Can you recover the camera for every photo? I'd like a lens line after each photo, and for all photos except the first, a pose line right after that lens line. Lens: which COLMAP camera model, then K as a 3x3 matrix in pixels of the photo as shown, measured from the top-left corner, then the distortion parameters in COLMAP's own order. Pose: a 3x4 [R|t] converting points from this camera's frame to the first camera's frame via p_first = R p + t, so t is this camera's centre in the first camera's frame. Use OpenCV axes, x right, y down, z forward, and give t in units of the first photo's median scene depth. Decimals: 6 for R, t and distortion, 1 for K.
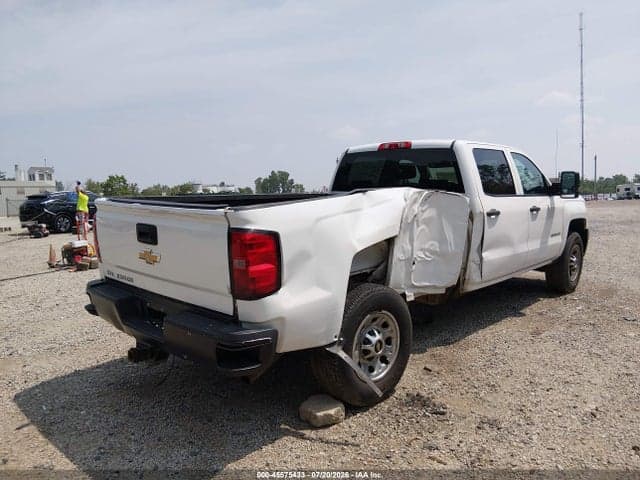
lens RADIAL K [[478.8, 0, 320.0], [0, 478.8, 240.0], [0, 0, 1]] dist [0.128506, -0.209522]
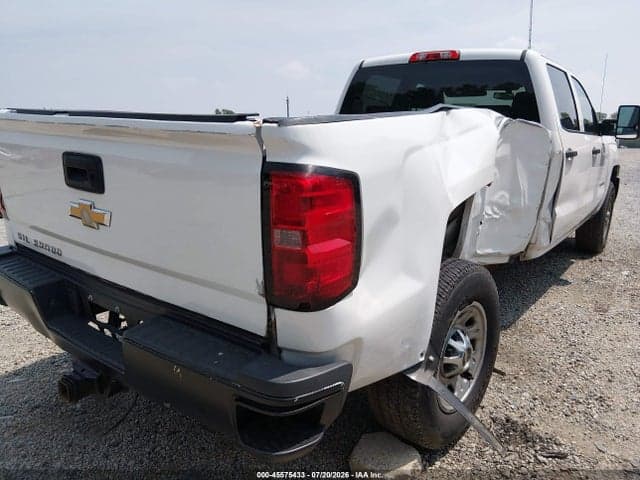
lens RADIAL K [[485.6, 0, 313.9], [0, 485.6, 243.8], [0, 0, 1]] dist [0.065322, -0.112412]
pose [[0.995095, 0.005227, 0.098787, -0.139371], [-0.017110, 0.992647, 0.119832, -0.002861], [-0.097434, -0.120935, 0.987867, 0.383908]]
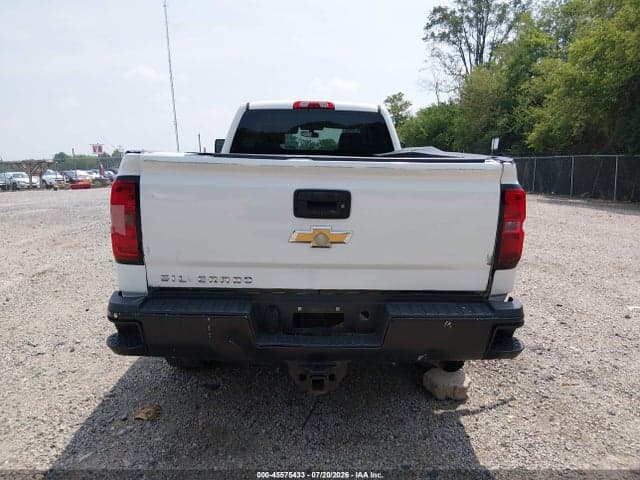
lens RADIAL K [[478.8, 0, 320.0], [0, 478.8, 240.0], [0, 0, 1]] dist [0.128506, -0.209522]
pose [[0.718031, -0.104952, 0.688052, -0.754684], [0.065072, 0.994358, 0.083768, -0.017699], [-0.692962, -0.015375, 0.720810, 0.453707]]
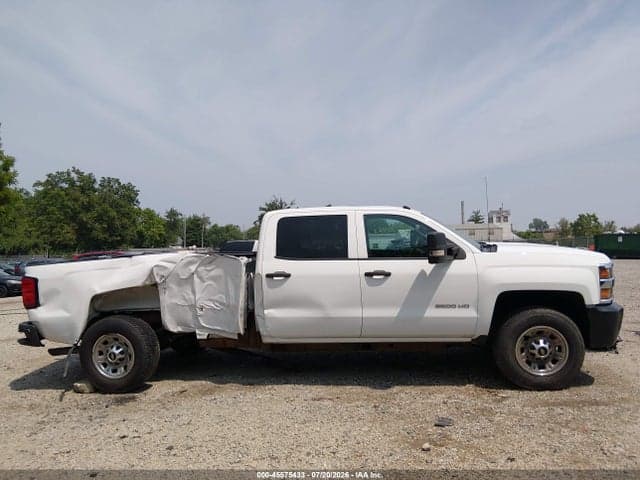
lens RADIAL K [[478.8, 0, 320.0], [0, 478.8, 240.0], [0, 0, 1]] dist [0.128506, -0.209522]
pose [[0.595389, 0.000721, -0.803437, 1.744182], [-0.063917, 0.996873, -0.046471, -0.121555], [0.800891, 0.079022, 0.593573, 0.554222]]
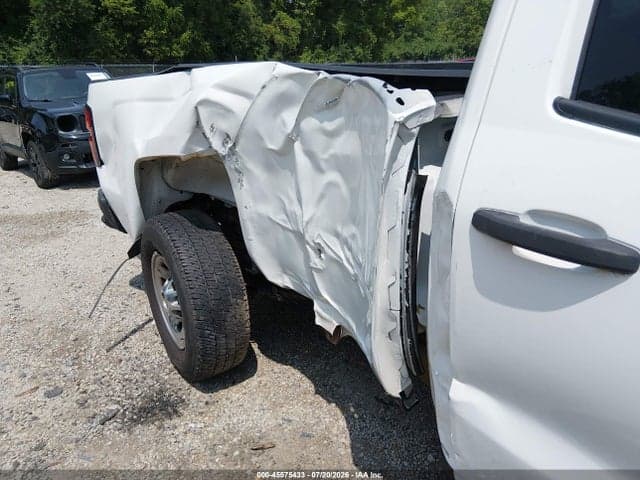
lens RADIAL K [[478.8, 0, 320.0], [0, 478.8, 240.0], [0, 0, 1]] dist [0.128506, -0.209522]
pose [[-0.154357, 0.367728, -0.917034, 0.693211], [-0.071933, 0.921511, 0.381631, -0.148551], [0.985393, 0.124872, -0.115790, 1.260910]]
